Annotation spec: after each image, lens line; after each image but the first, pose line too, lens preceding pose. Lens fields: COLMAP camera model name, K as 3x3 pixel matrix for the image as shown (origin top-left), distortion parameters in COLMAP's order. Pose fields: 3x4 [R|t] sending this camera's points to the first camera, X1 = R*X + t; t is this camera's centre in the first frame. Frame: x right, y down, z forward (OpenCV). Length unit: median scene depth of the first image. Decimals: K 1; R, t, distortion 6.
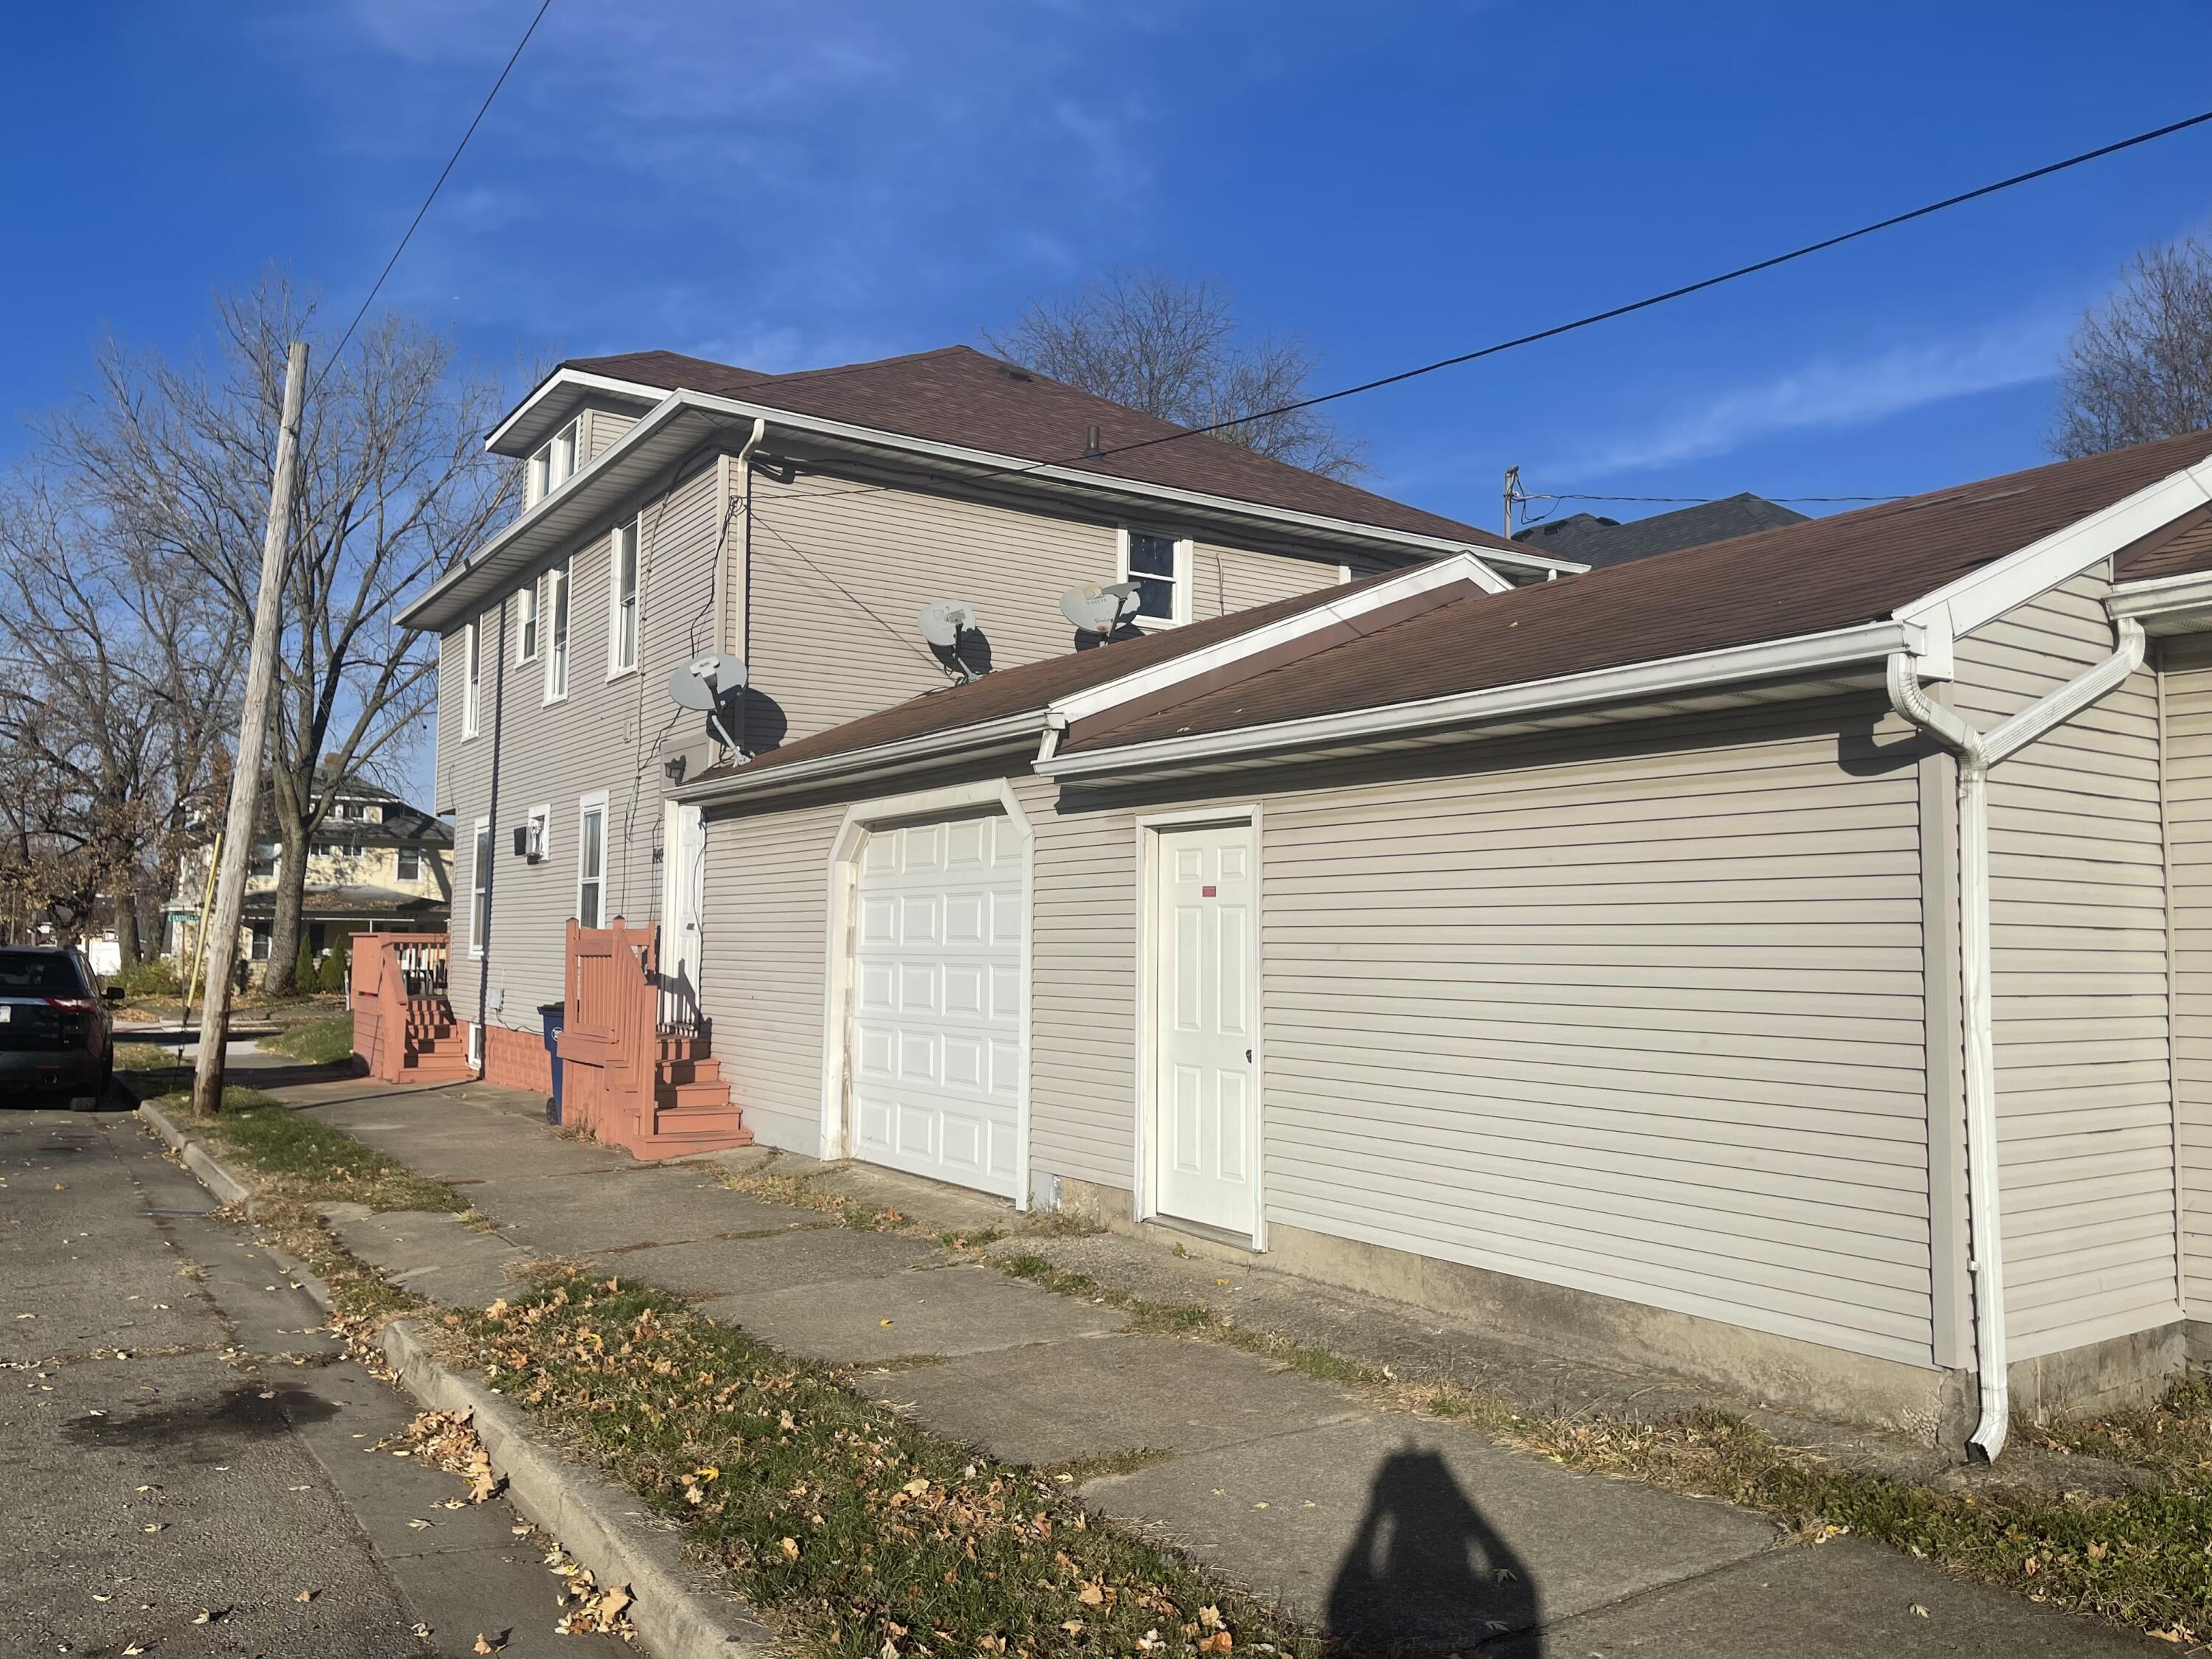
lens RADIAL K [[1655.6, 0, 1106.0], [0, 1655.6, 829.5], [0, 0, 1]] dist [0.066510, -0.084444]
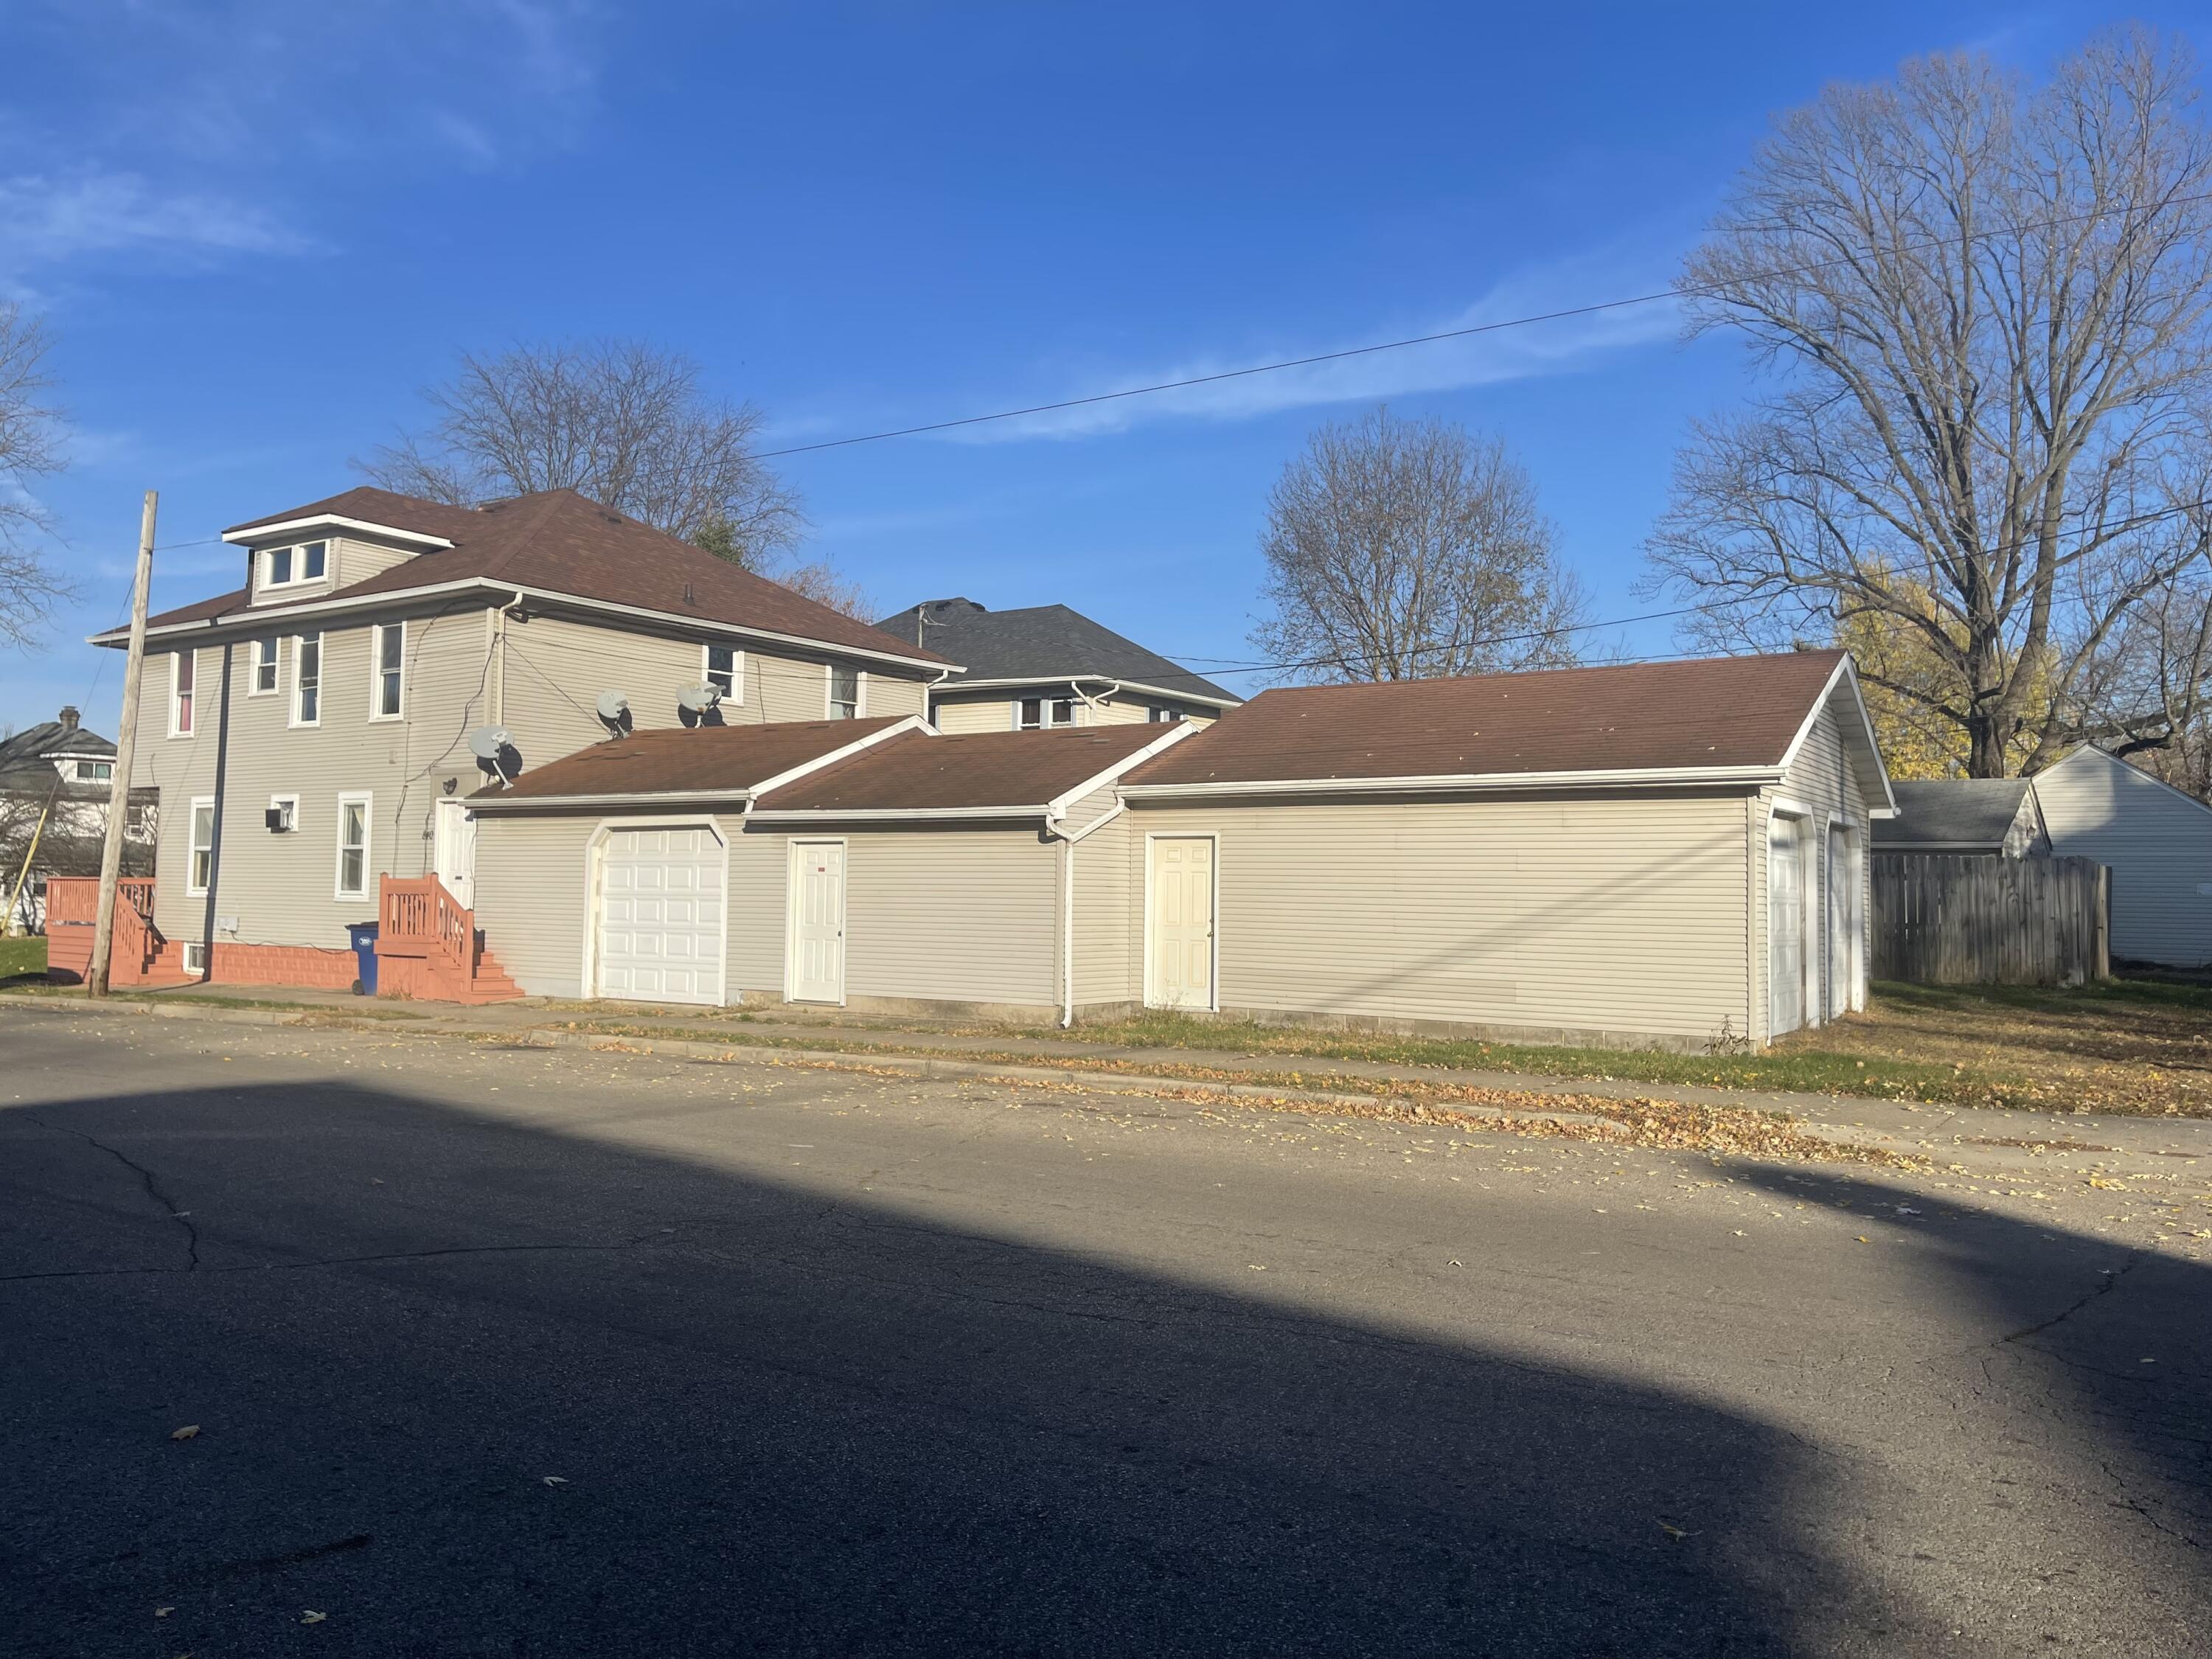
lens RADIAL K [[1655.6, 0, 1106.0], [0, 1655.6, 829.5], [0, 0, 1]] dist [0.066510, -0.084444]
pose [[0.931028, 0.015938, 0.364600, -0.328964], [-0.028975, 0.999120, 0.030315, -0.081018], [-0.363796, -0.038788, 0.930671, -1.083497]]
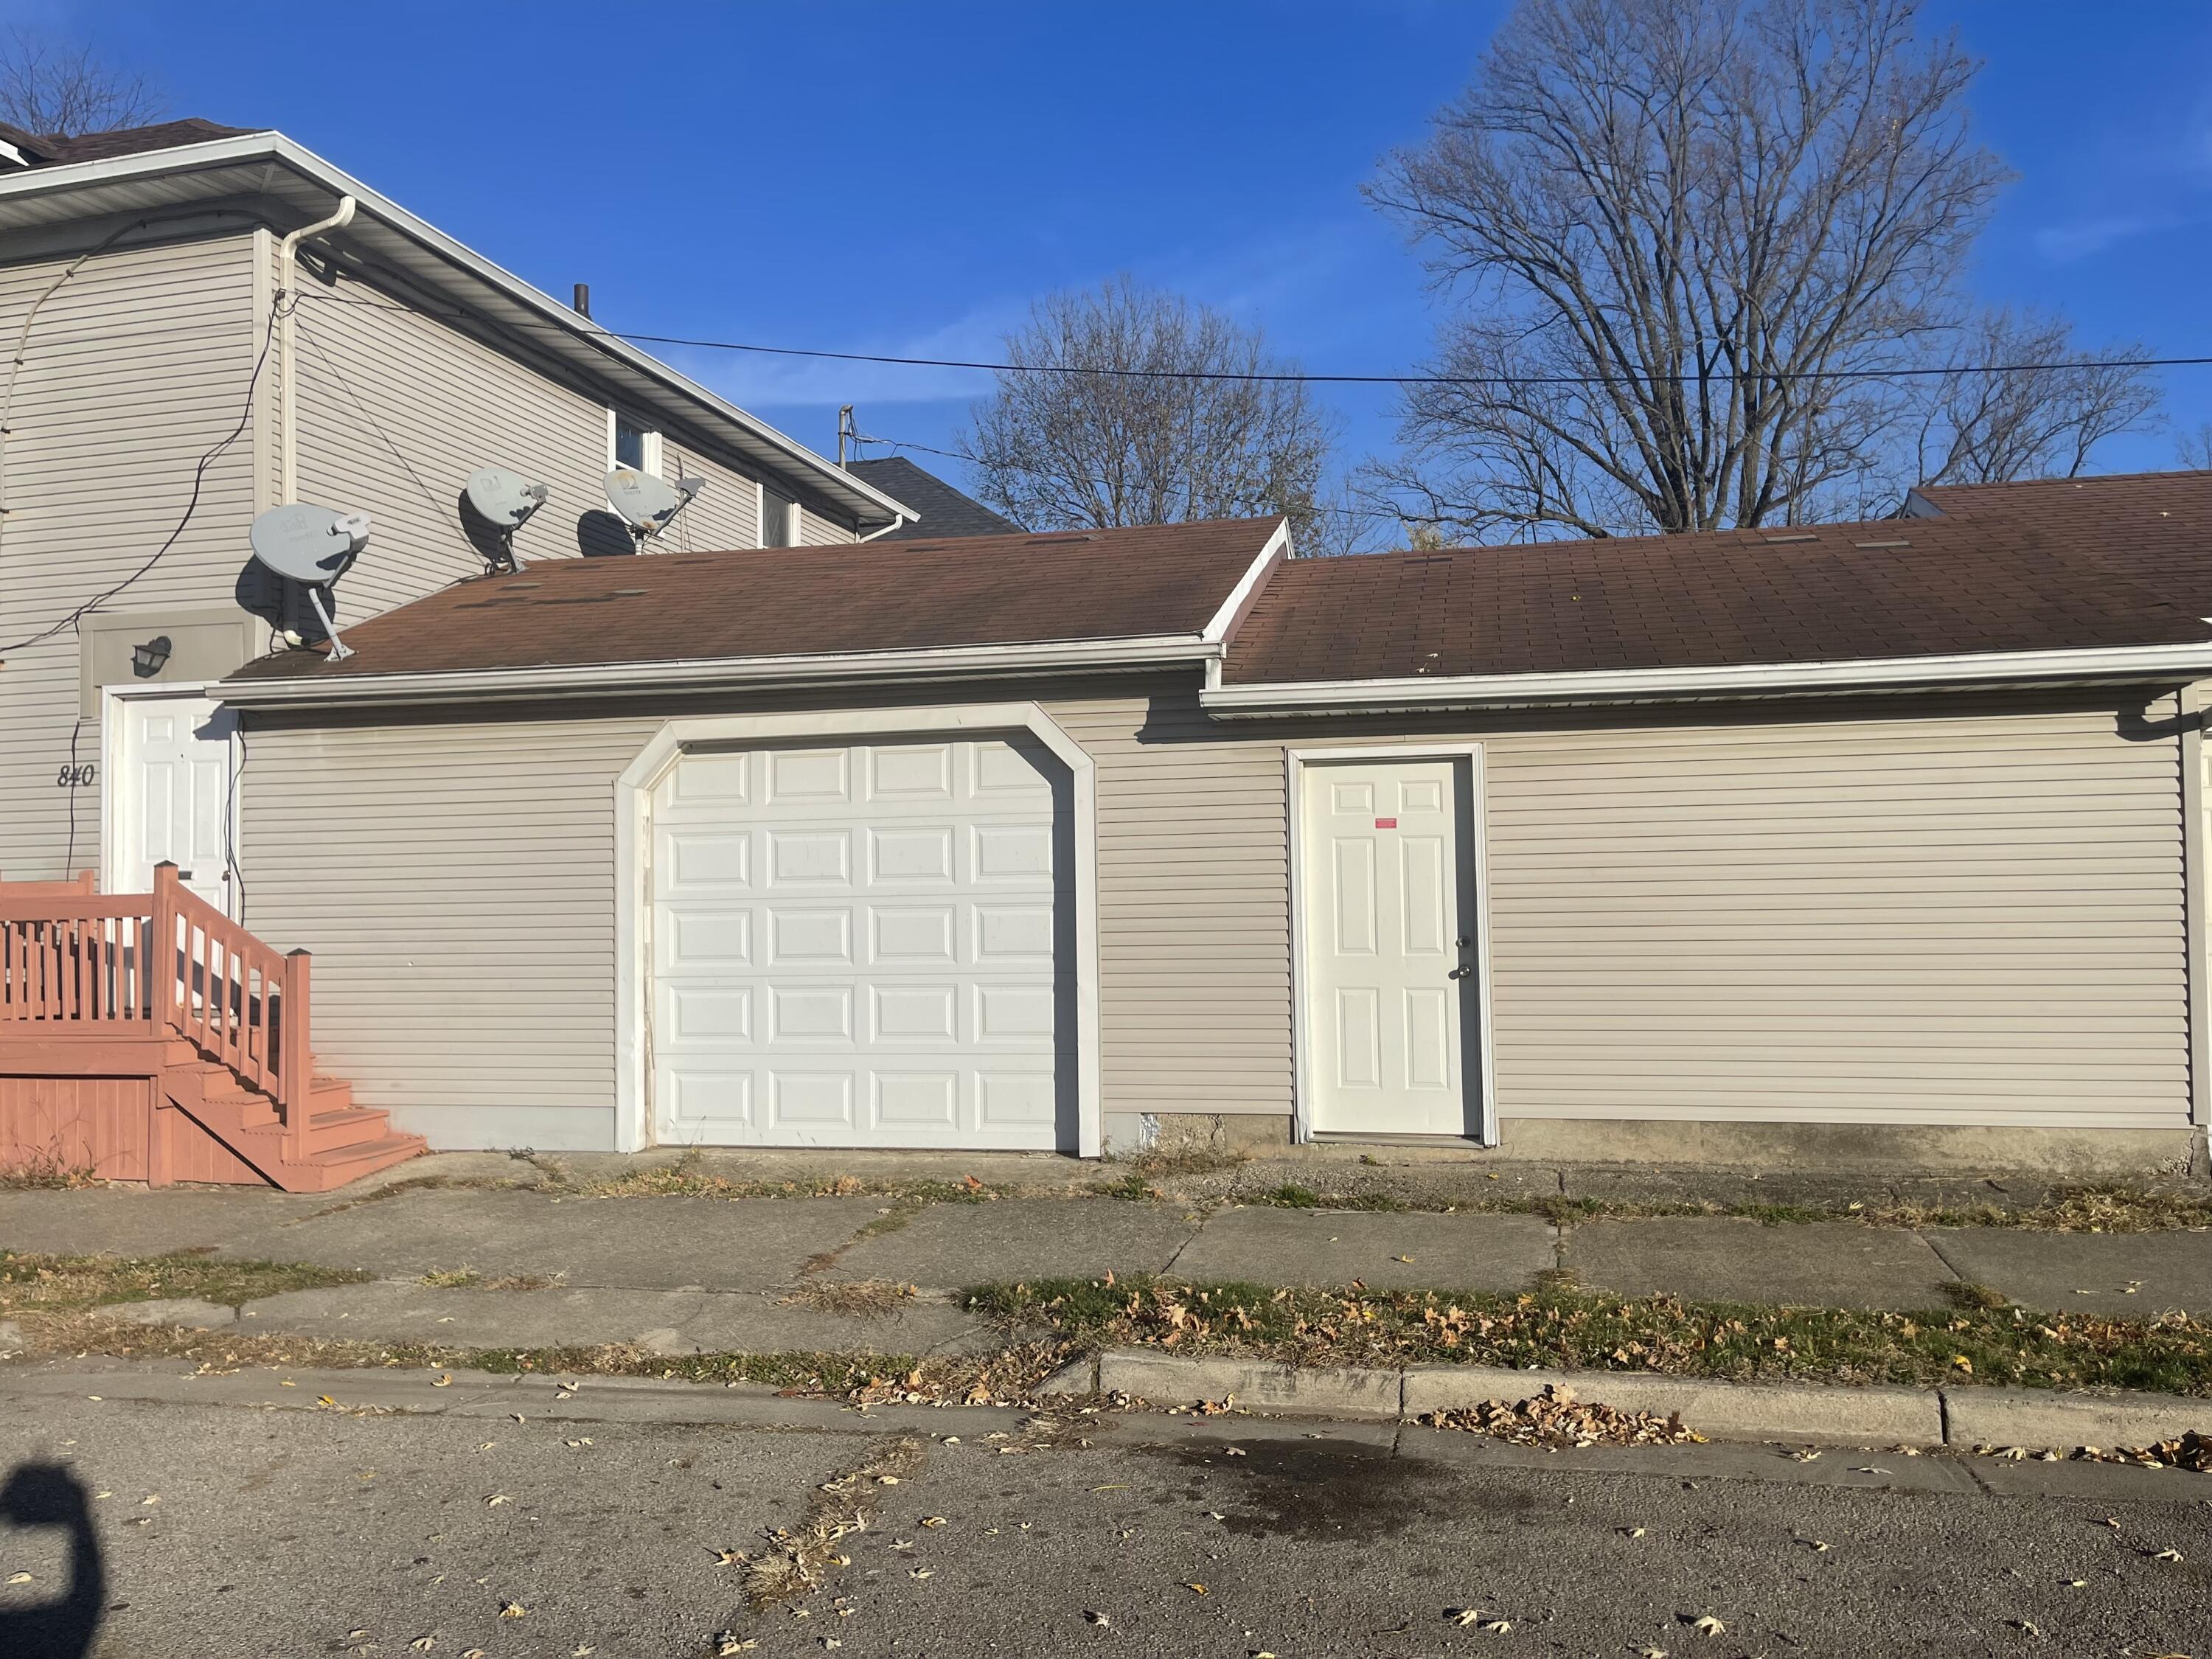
lens RADIAL K [[1655.6, 0, 1106.0], [0, 1655.6, 829.5], [0, 0, 1]] dist [0.066510, -0.084444]
pose [[0.734239, -0.005760, 0.678867, -0.574430], [-0.021748, 0.999251, 0.032000, 0.008307], [-0.678543, -0.038259, 0.733564, 0.247874]]
